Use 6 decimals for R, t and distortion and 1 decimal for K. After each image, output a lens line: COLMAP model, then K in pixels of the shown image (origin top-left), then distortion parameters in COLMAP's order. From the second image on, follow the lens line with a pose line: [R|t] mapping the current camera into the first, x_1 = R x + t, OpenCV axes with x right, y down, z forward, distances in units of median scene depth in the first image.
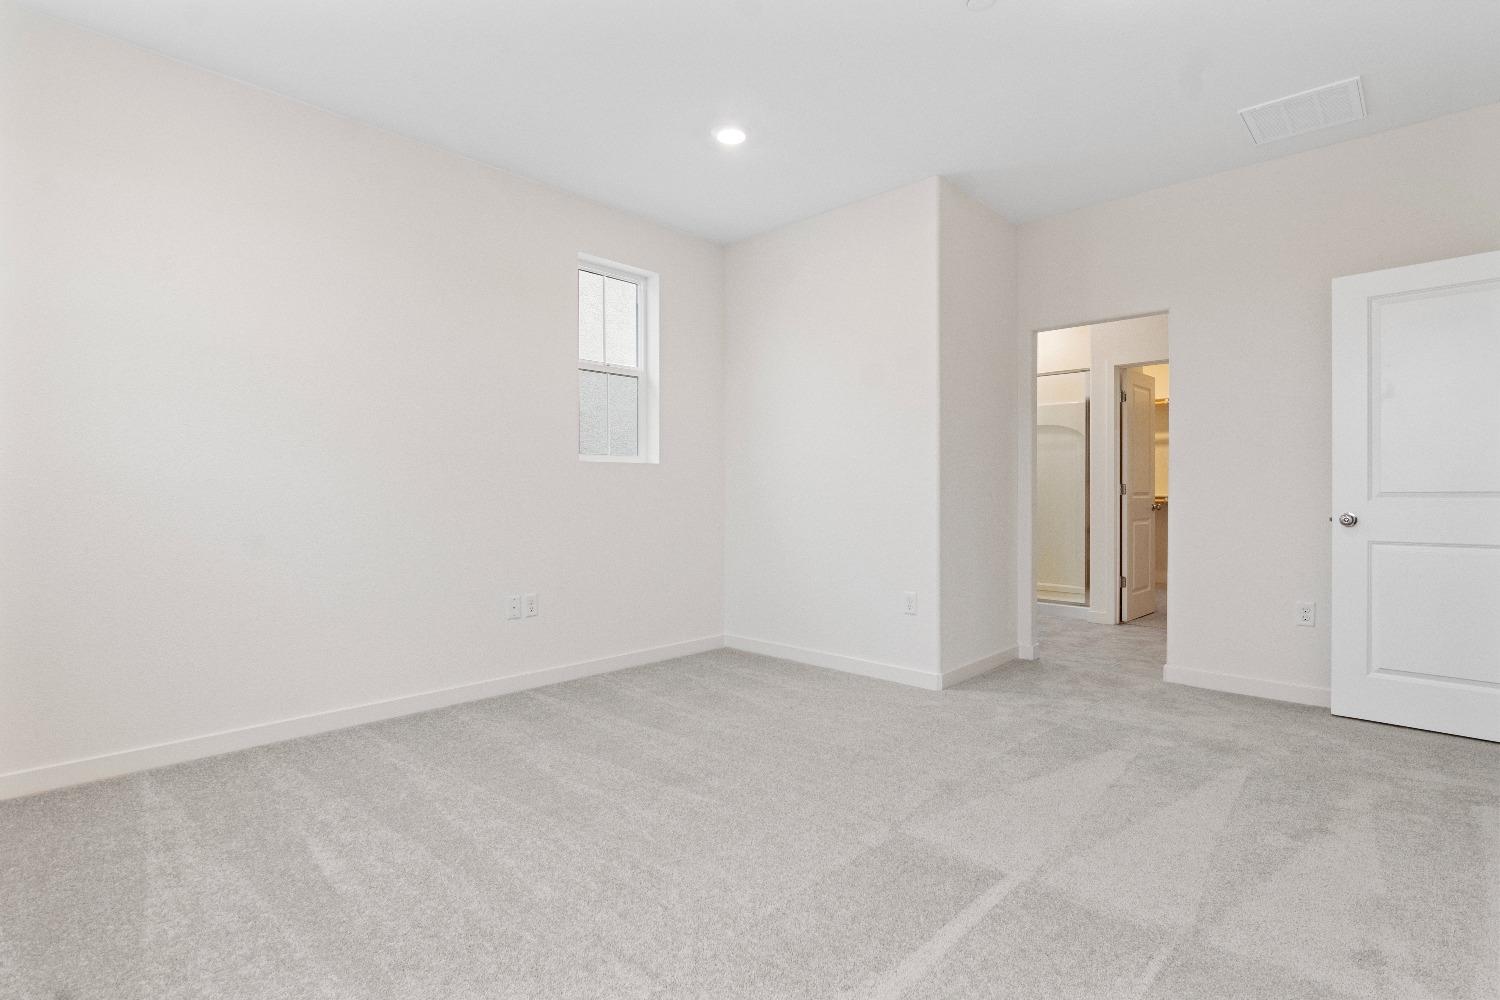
lens RADIAL K [[729.1, 0, 752.8], [0, 729.1, 499.8], [0, 0, 1]] dist [-0.004611, -0.005153]
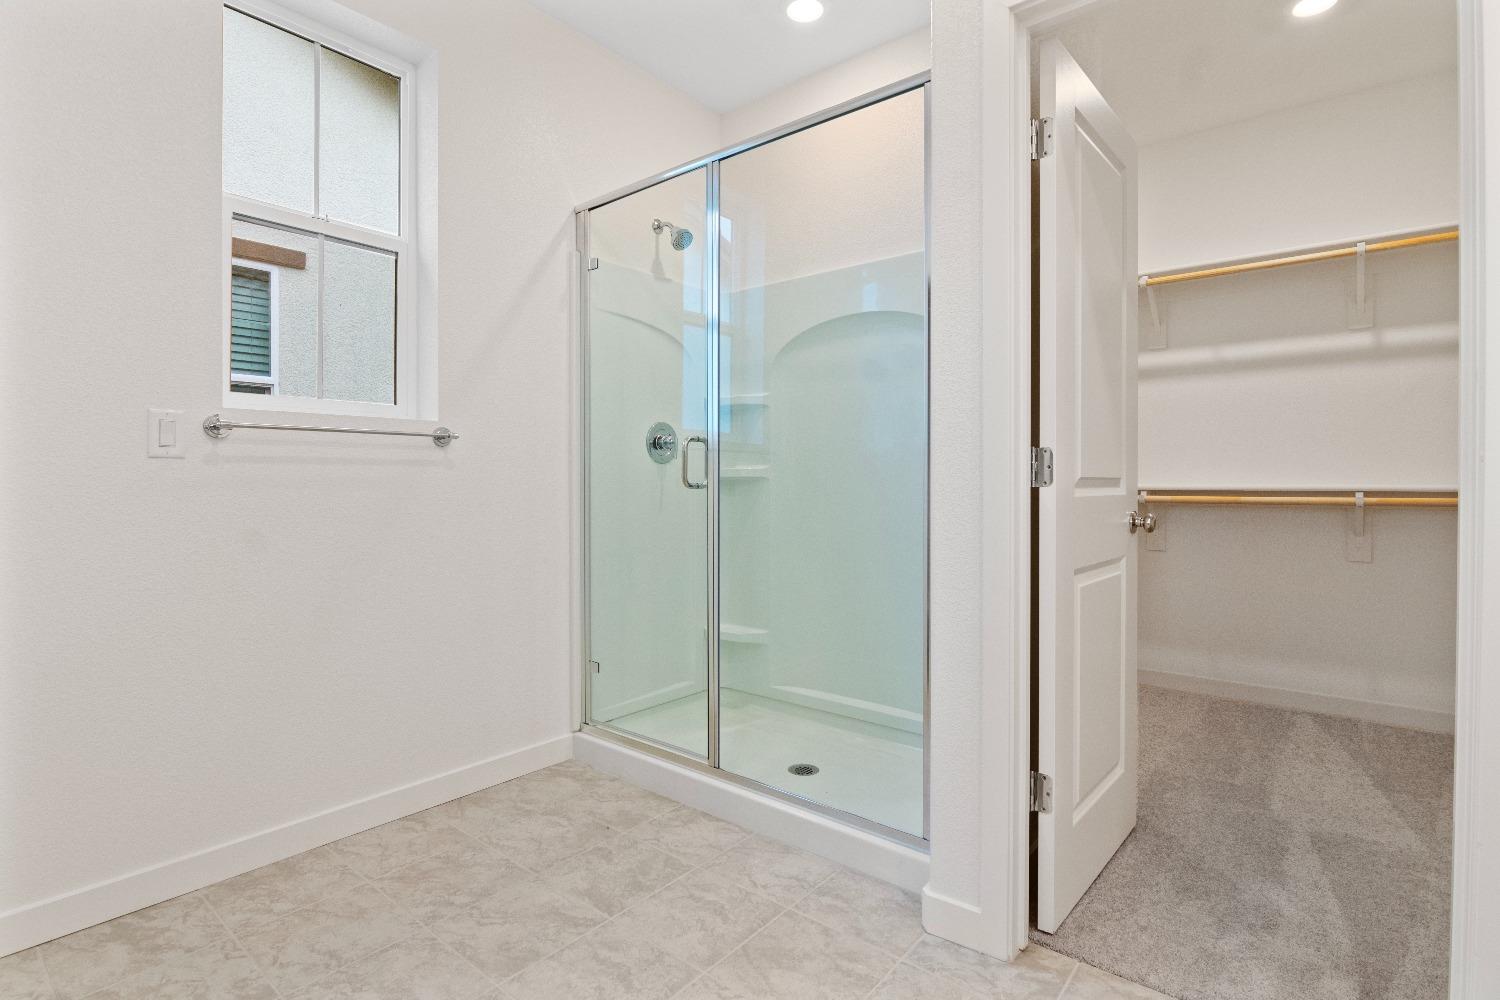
lens RADIAL K [[729.1, 0, 749.3], [0, 729.1, 493.3], [0, 0, 1]] dist [-0.004611, -0.005153]
pose [[0.996714, 0.000418, 0.081002, 0.370364], [-0.001753, 0.999864, 0.016406, -0.008646], [-0.080985, -0.016494, 0.996579, 0.724311]]
